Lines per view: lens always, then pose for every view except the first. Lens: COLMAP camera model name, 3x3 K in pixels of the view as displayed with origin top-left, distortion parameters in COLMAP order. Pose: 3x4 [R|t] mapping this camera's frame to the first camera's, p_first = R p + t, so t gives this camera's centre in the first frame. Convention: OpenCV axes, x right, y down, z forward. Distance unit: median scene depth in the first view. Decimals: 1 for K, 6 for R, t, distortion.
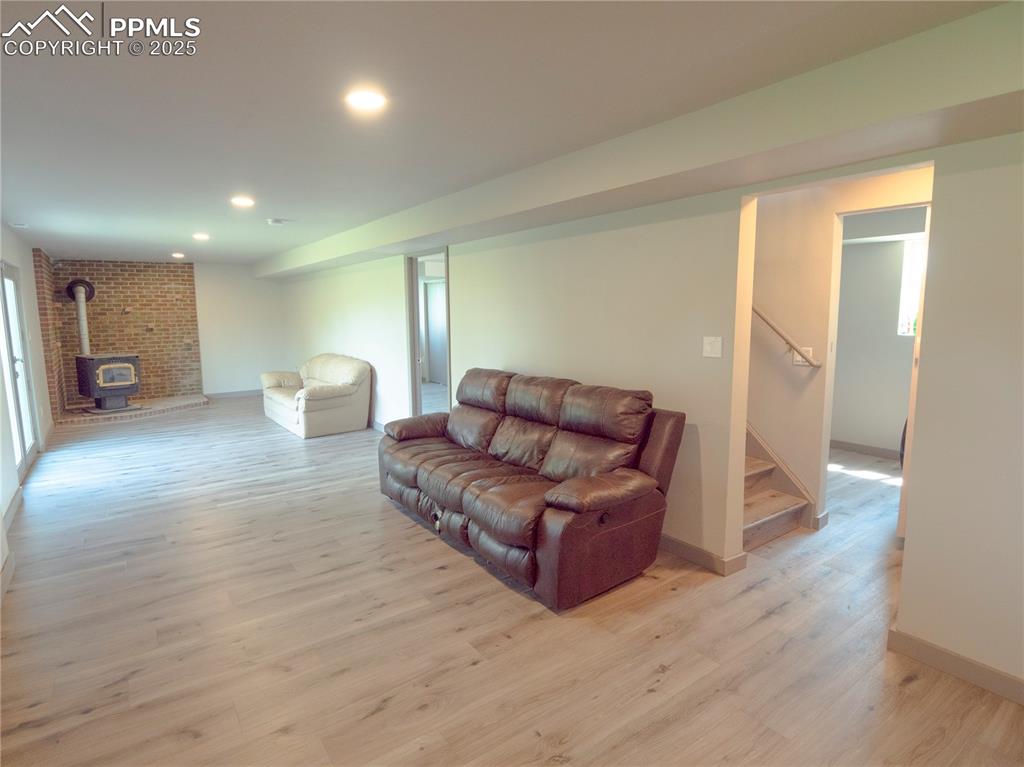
lens RADIAL K [[548.5, 0, 501.5], [0, 548.5, 377.6], [0, 0, 1]] dist [-0.004831, -0.009358]
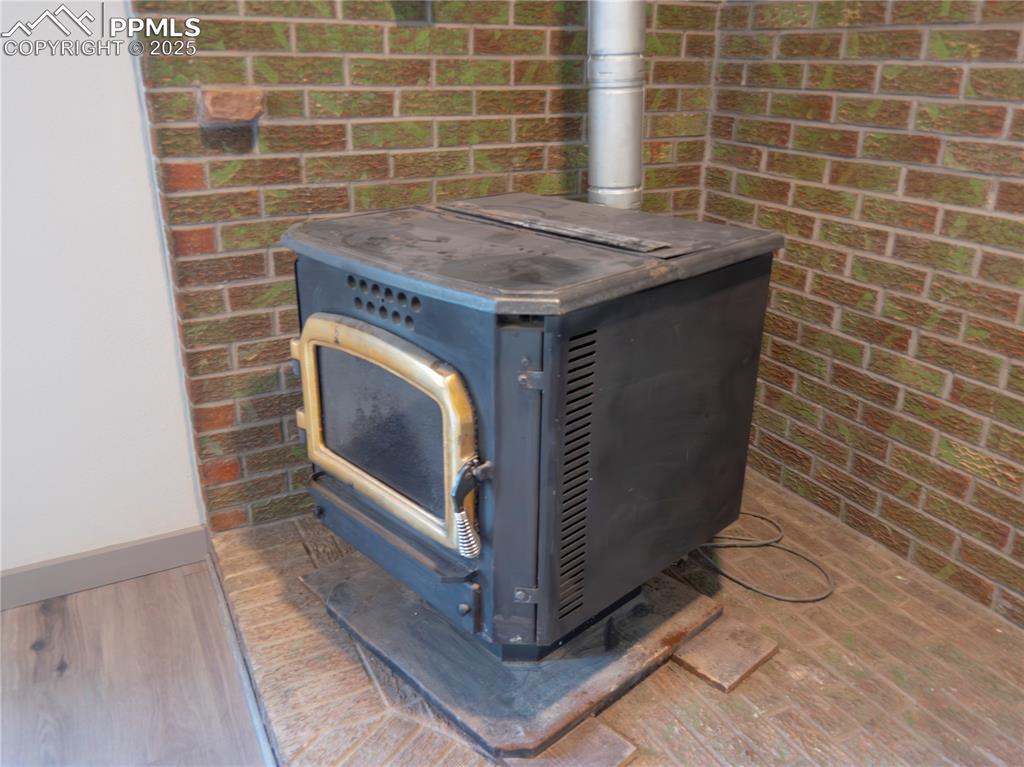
lens RADIAL K [[835.6, 0, 512.0], [0, 835.6, 383.5], [0, 0, 1]] dist [-0.000912, -0.006337]
pose [[-0.140507, 0.374400, -0.916560, -0.489642], [-0.126916, 0.911295, 0.391705, -0.076337], [0.981911, 0.171363, -0.080526, 0.928757]]
